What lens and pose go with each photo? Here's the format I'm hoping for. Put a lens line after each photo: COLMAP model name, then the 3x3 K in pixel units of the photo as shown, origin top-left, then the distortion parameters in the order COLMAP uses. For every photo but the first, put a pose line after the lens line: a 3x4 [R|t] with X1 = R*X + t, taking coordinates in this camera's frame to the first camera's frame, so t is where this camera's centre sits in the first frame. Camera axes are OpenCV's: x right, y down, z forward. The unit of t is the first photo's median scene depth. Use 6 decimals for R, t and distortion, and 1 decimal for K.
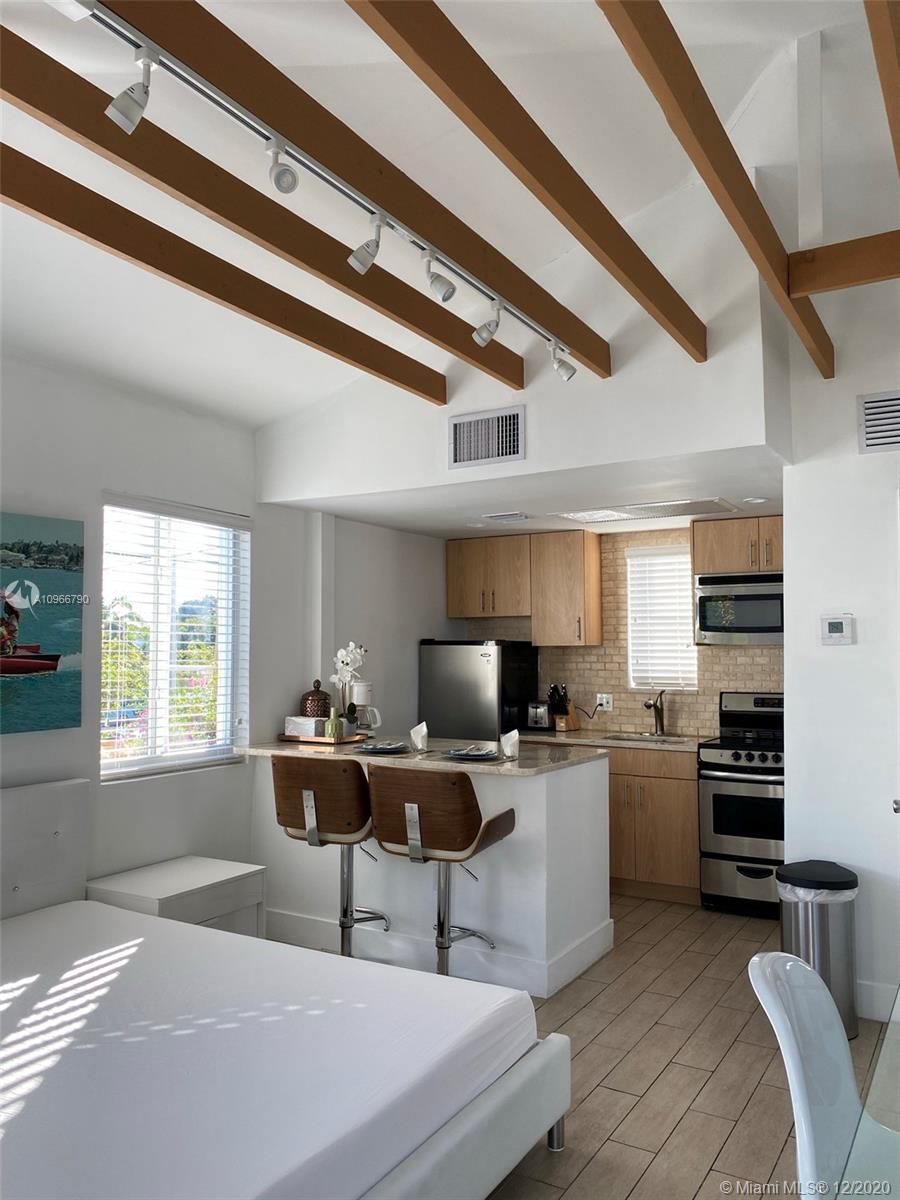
lens RADIAL K [[894.6, 0, 450.0], [0, 894.6, 600.0], [0, 0, 1]] dist [0.043459, -0.043939]
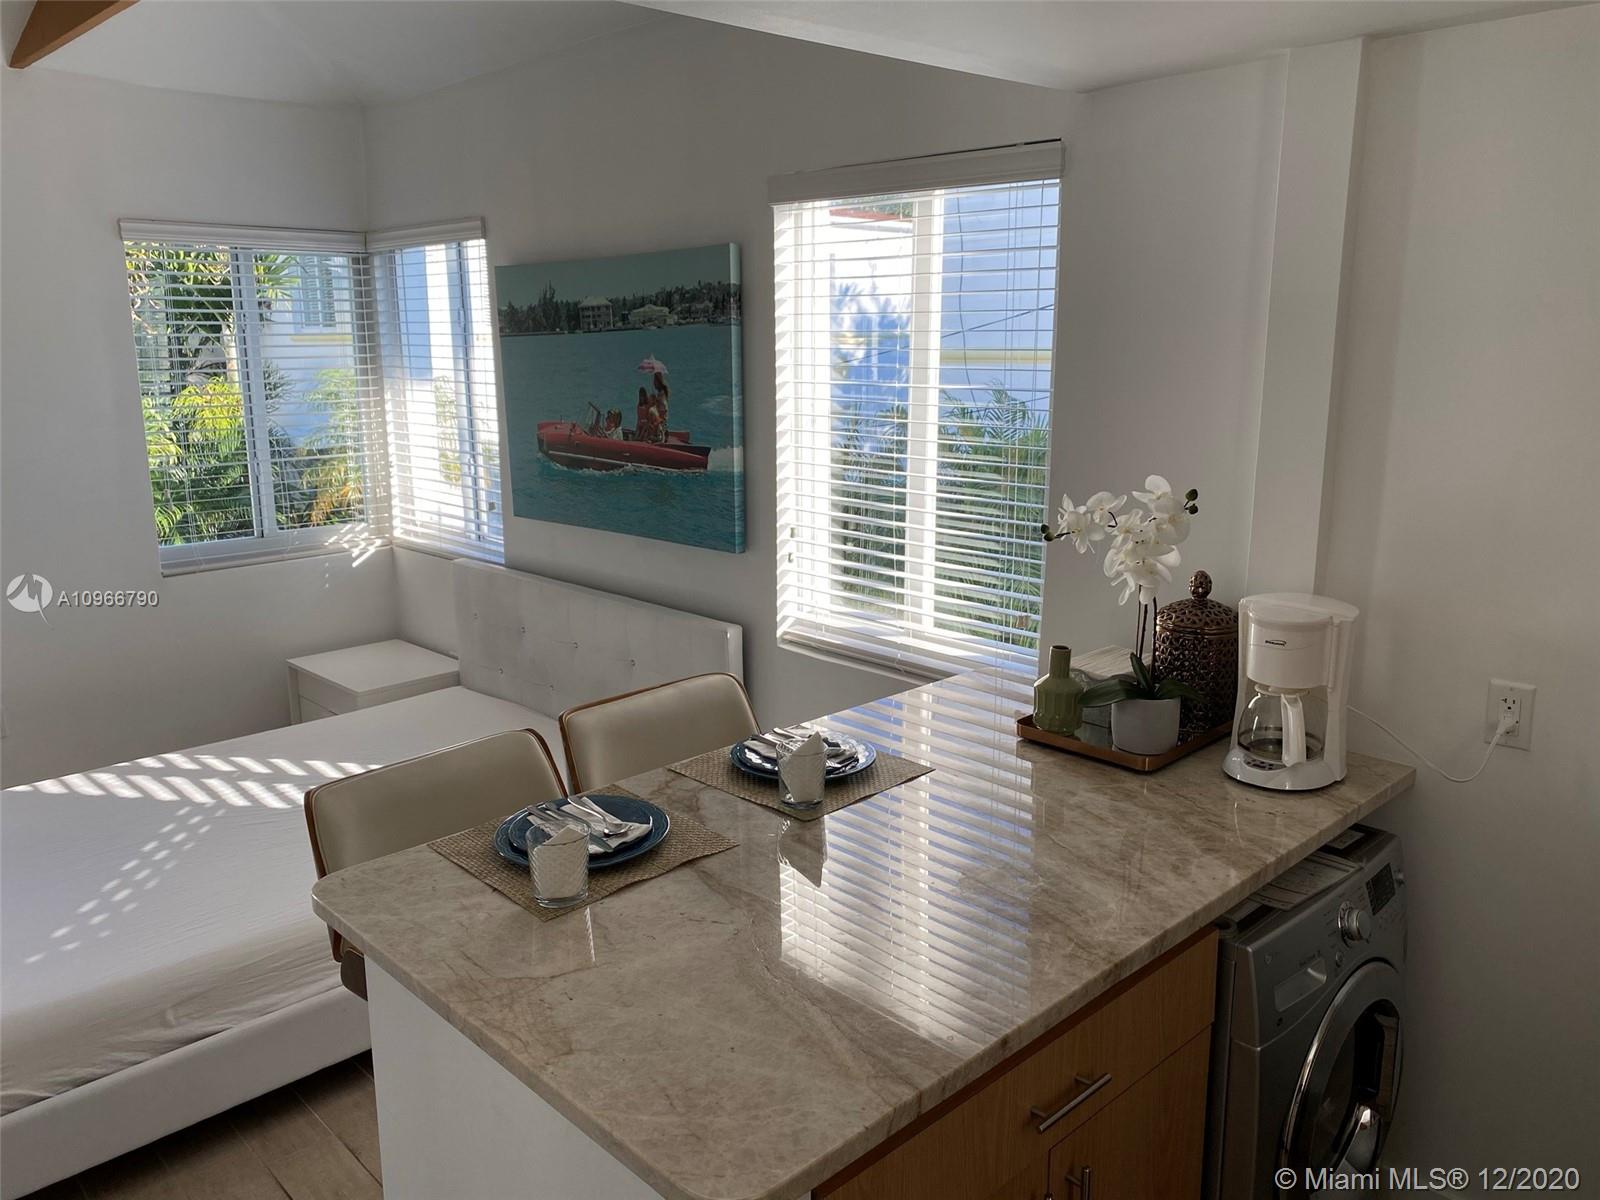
lens RADIAL K [[1192.9, 0, 800.0], [0, 1192.9, 600.0], [0, 0, 1]] dist [0.043459, -0.043939]
pose [[-0.249428, 0.202082, -0.947074, 0.471779], [0.050011, 0.979368, 0.195801, -0.002211], [0.967101, 0.001474, -0.254388, 1.332887]]
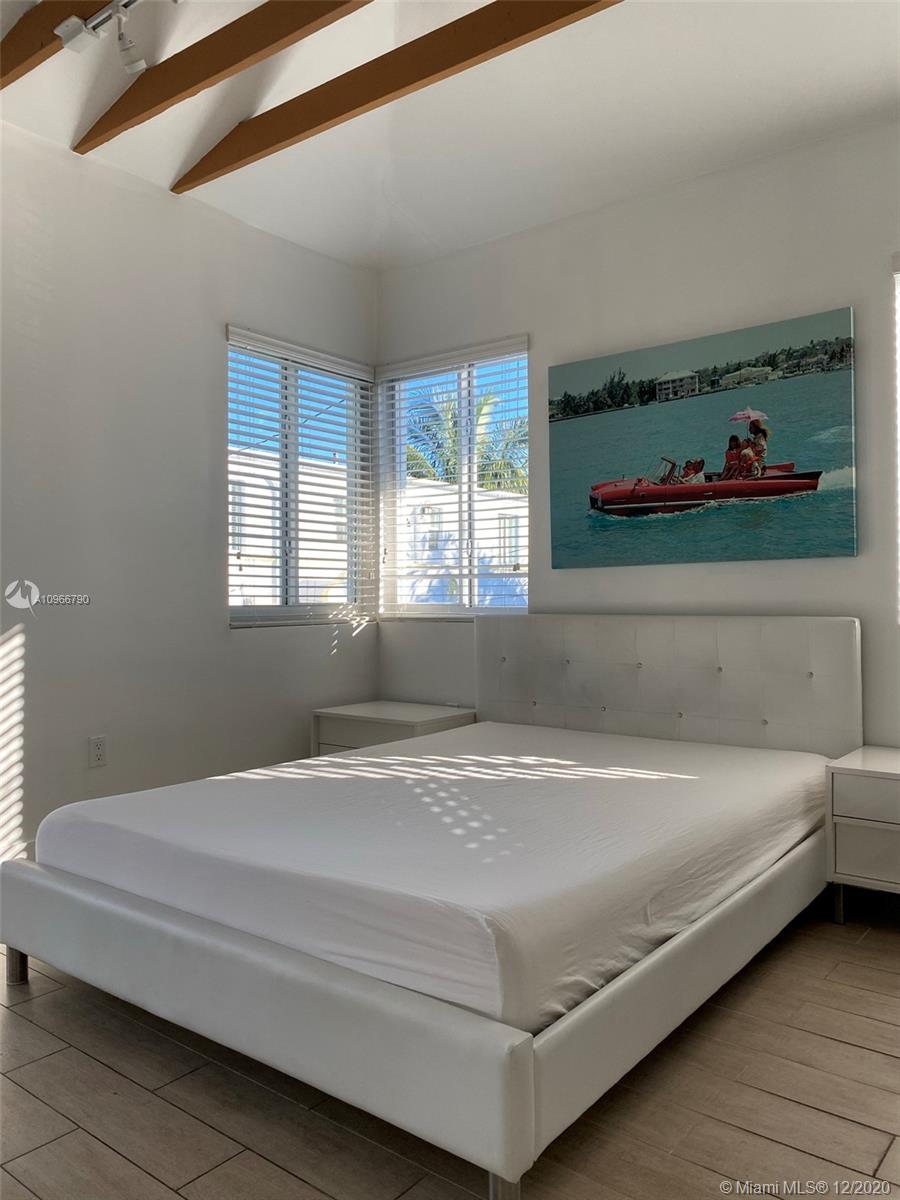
lens RADIAL K [[894.6, 0, 450.0], [0, 894.6, 600.0], [0, 0, 1]] dist [0.043459, -0.043939]
pose [[-0.107975, -0.007781, -0.994123, 0.469872], [0.054207, 0.998436, -0.013702, 0.179654], [0.992675, -0.055368, -0.107384, 0.747671]]
